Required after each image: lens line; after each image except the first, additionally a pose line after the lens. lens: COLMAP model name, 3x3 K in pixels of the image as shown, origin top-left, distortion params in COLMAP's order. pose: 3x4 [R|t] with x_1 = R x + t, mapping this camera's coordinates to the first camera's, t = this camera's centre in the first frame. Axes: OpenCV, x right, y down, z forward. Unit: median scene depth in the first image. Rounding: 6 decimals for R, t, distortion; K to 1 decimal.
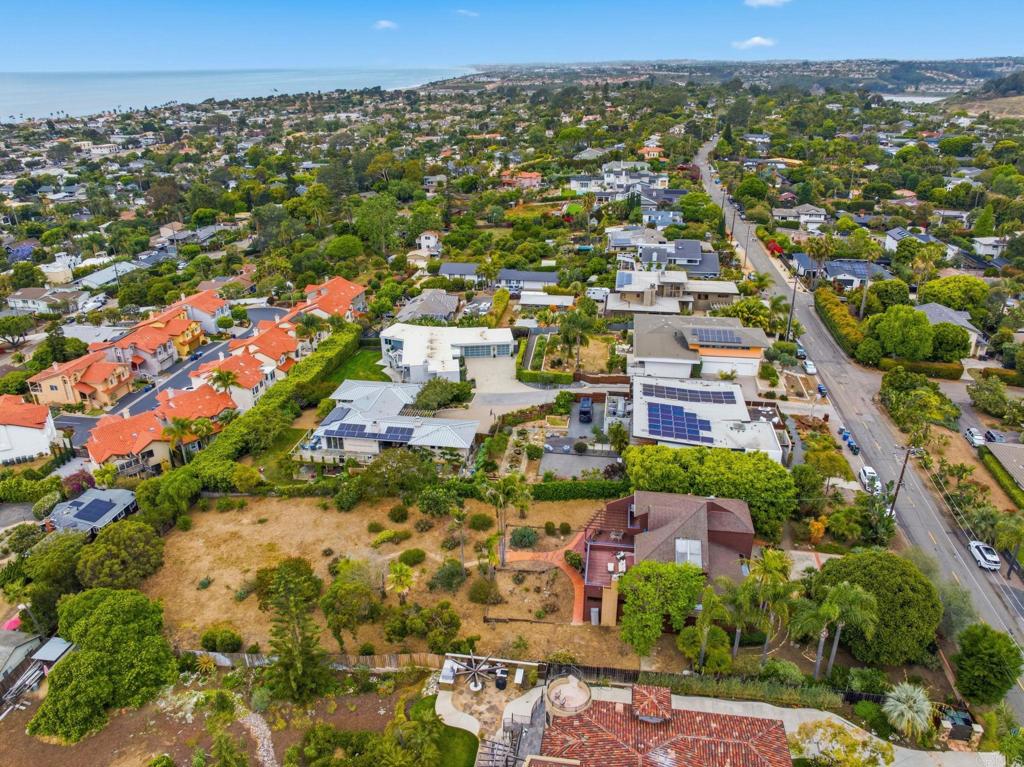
lens RADIAL K [[724.8, 0, 512.0], [0, 724.8, 383.5], [0, 0, 1]] dist [-0.036380, -0.000415]
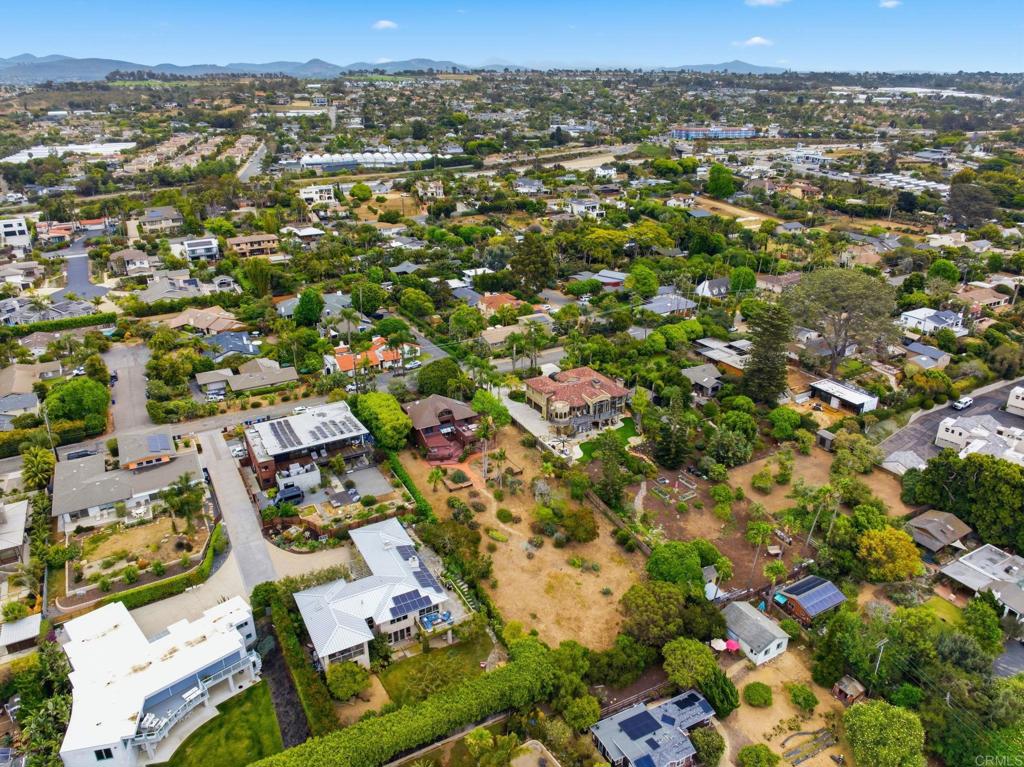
lens RADIAL K [[724.8, 0, 512.0], [0, 724.8, 383.5], [0, 0, 1]] dist [-0.036380, -0.000415]
pose [[-0.616161, -0.301680, 0.727555, -1.087520], [0.330206, 0.739692, 0.586362, -0.792923], [-0.715059, 0.601536, -0.356152, 1.259208]]
